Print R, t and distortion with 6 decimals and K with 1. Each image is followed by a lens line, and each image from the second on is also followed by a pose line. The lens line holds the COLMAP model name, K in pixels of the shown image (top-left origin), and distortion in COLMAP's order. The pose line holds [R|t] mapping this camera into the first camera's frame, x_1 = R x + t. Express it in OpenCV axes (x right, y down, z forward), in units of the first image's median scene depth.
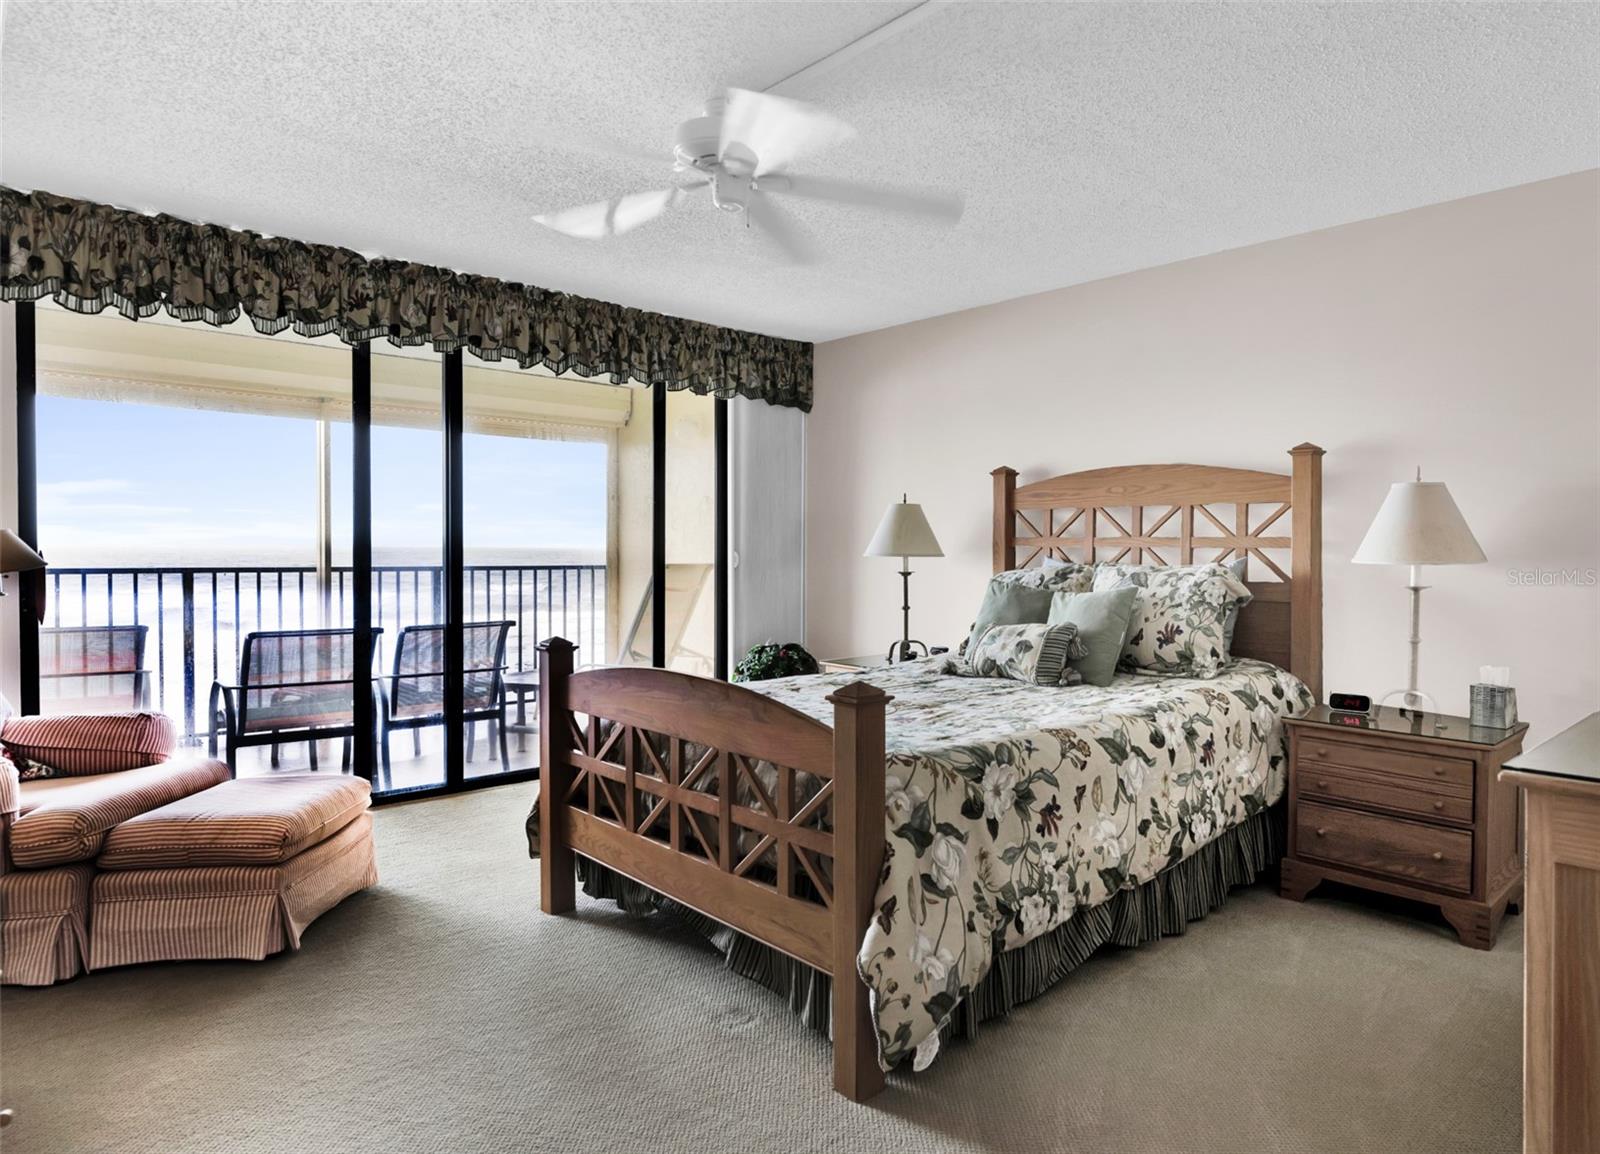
lens RADIAL K [[892.0, 0, 798.7], [0, 892.0, 576.2], [0, 0, 1]] dist [-0.004354, -0.000927]
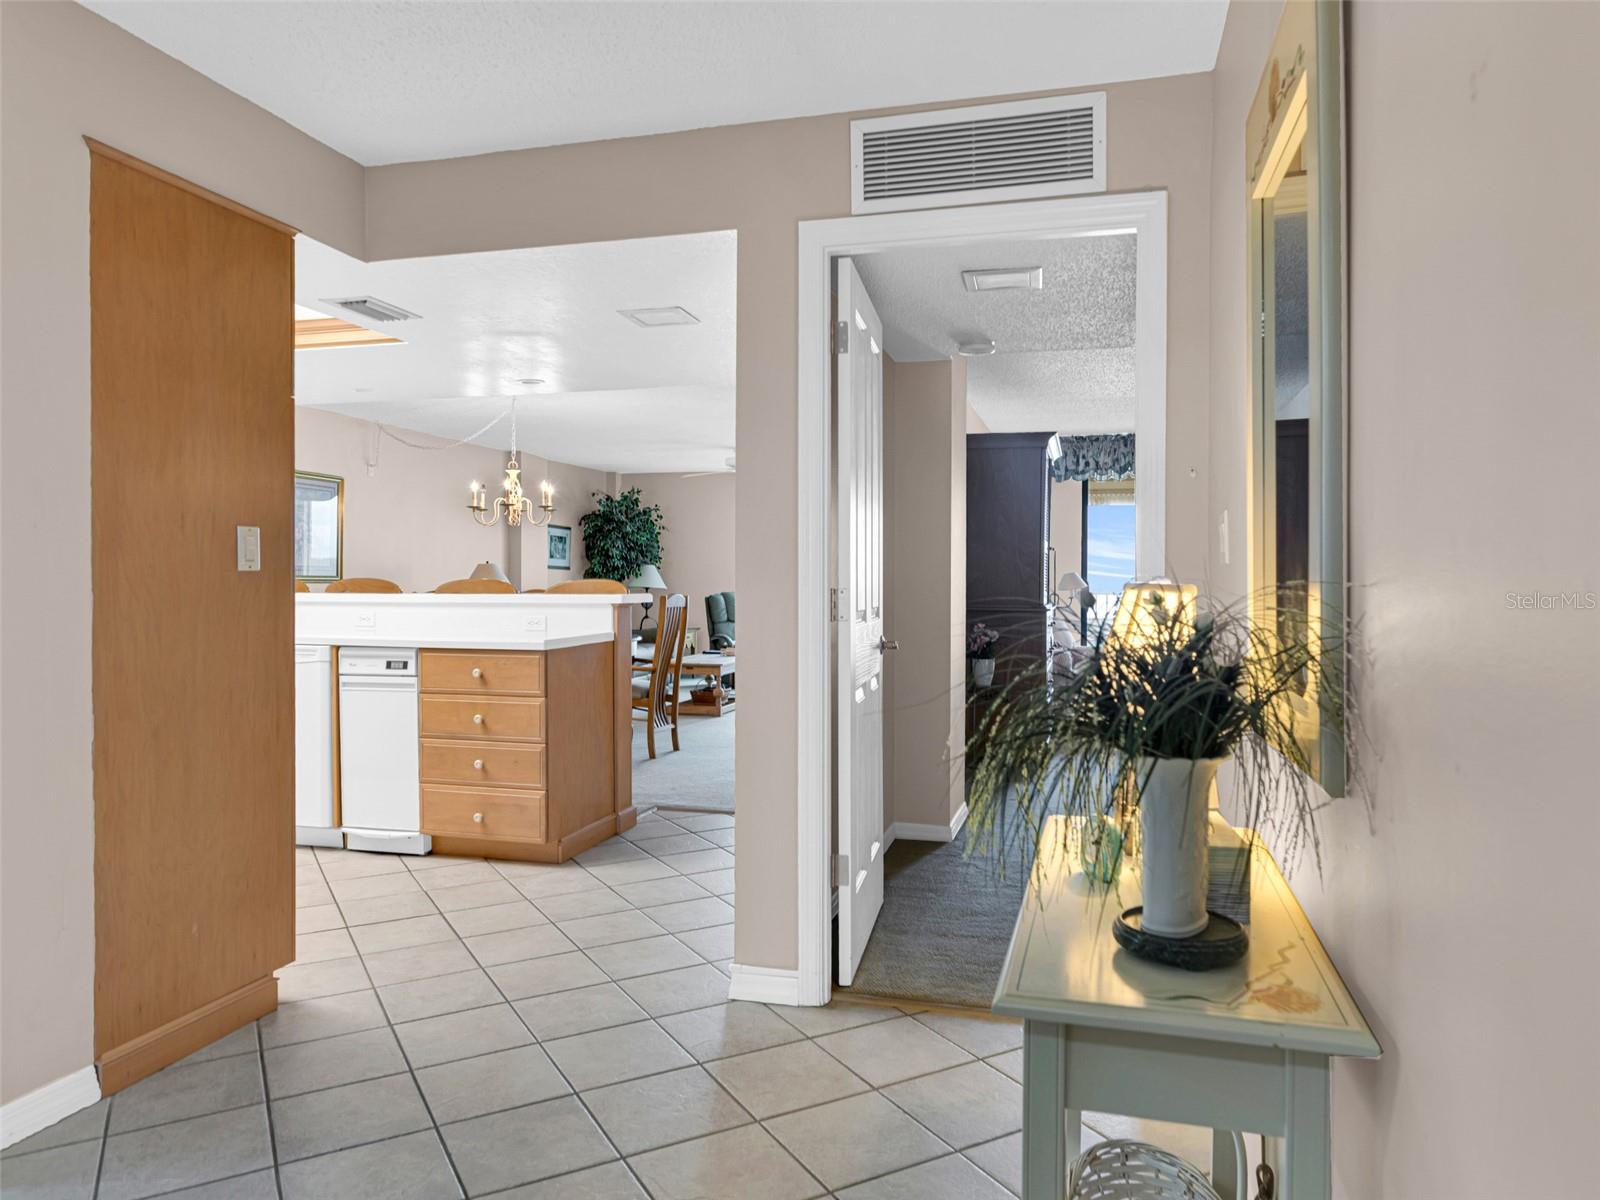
lens RADIAL K [[1073.9, 0, 799.5], [0, 1073.9, 594.9], [0, 0, 1]] dist [0.003563, 0.000425]
pose [[0.564538, 0.011283, -0.825330, 1.242392], [-0.011783, 0.999915, 0.005611, 0.022662], [0.825323, 0.006557, 0.564623, -1.441122]]
